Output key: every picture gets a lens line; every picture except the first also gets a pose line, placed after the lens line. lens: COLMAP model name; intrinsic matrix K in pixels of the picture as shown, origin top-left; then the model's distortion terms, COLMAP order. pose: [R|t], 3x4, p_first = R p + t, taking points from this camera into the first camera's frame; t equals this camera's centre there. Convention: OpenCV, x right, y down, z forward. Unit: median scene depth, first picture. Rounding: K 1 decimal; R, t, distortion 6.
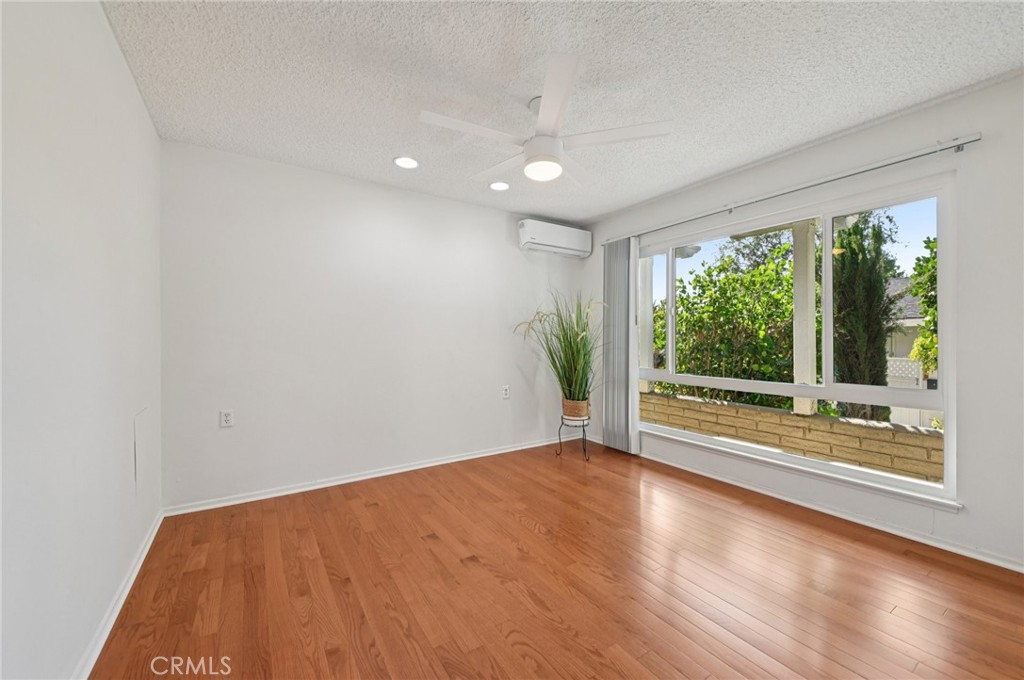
lens RADIAL K [[384.1, 0, 503.9], [0, 384.1, 338.7], [0, 0, 1]] dist [-0.001791, -0.000302]
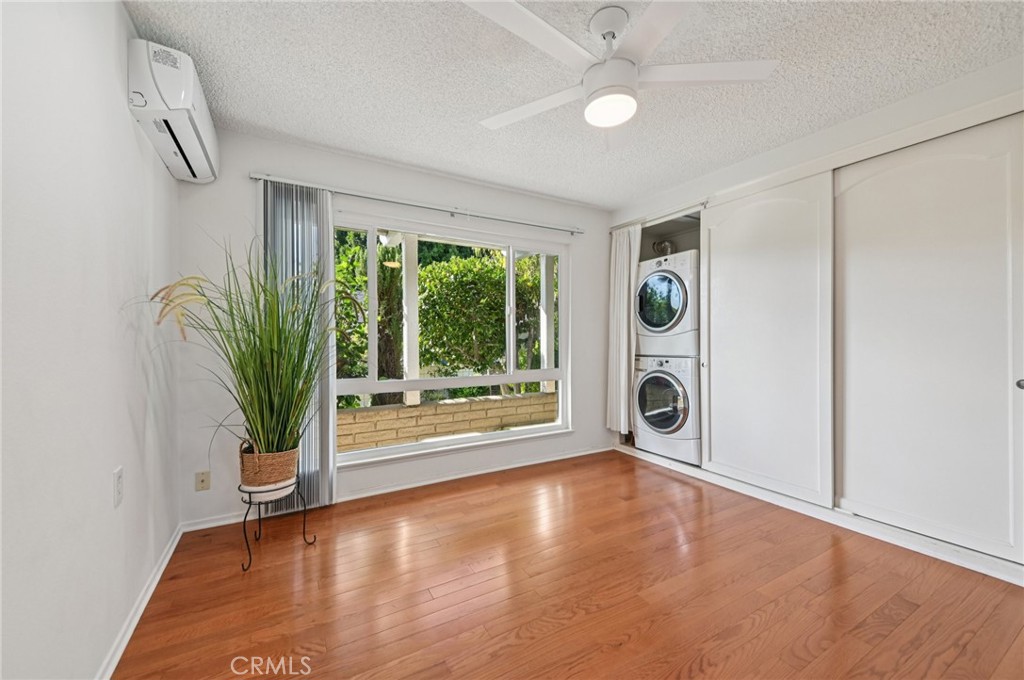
lens RADIAL K [[401.3, 0, 515.7], [0, 401.3, 338.2], [0, 0, 1]] dist [-0.002305, -0.000595]
pose [[0.028726, 0.000924, 0.999587, -0.471836], [0.001175, 0.999999, -0.000958, 0.002097], [-0.999587, 0.001202, 0.028725, 0.790886]]
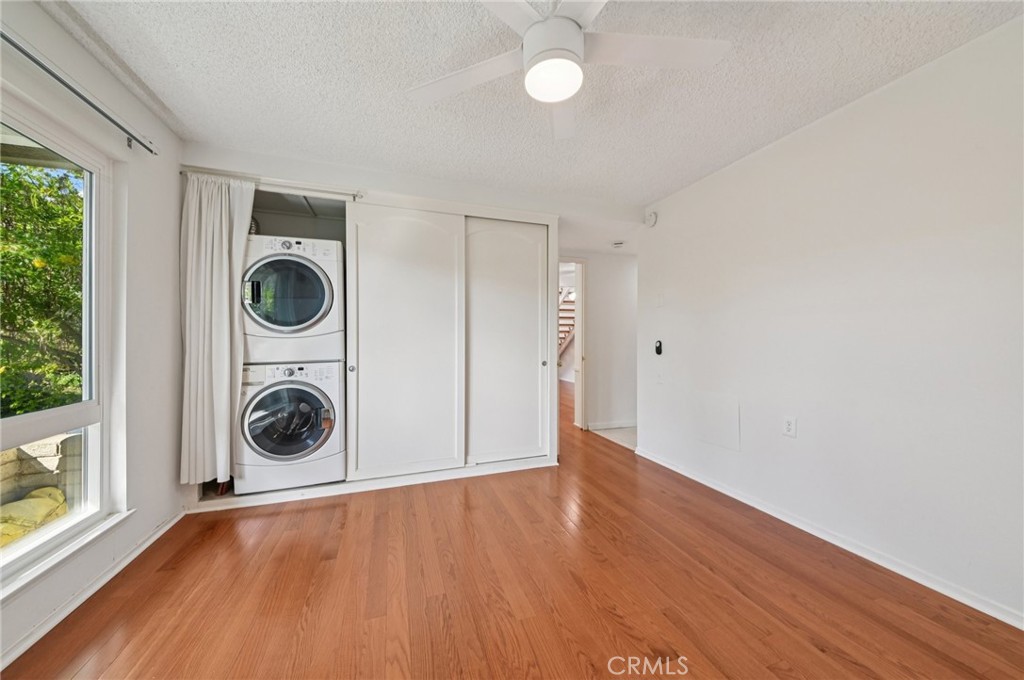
lens RADIAL K [[351.0, 0, 524.4], [0, 351.0, 339.6], [0, 0, 1]] dist [-0.000889, -0.000129]
pose [[-0.980431, 0.001700, 0.196857, 0.023013], [0.001413, 0.999998, -0.001600, 0.002437], [-0.196859, -0.001291, -0.980431, 1.090528]]
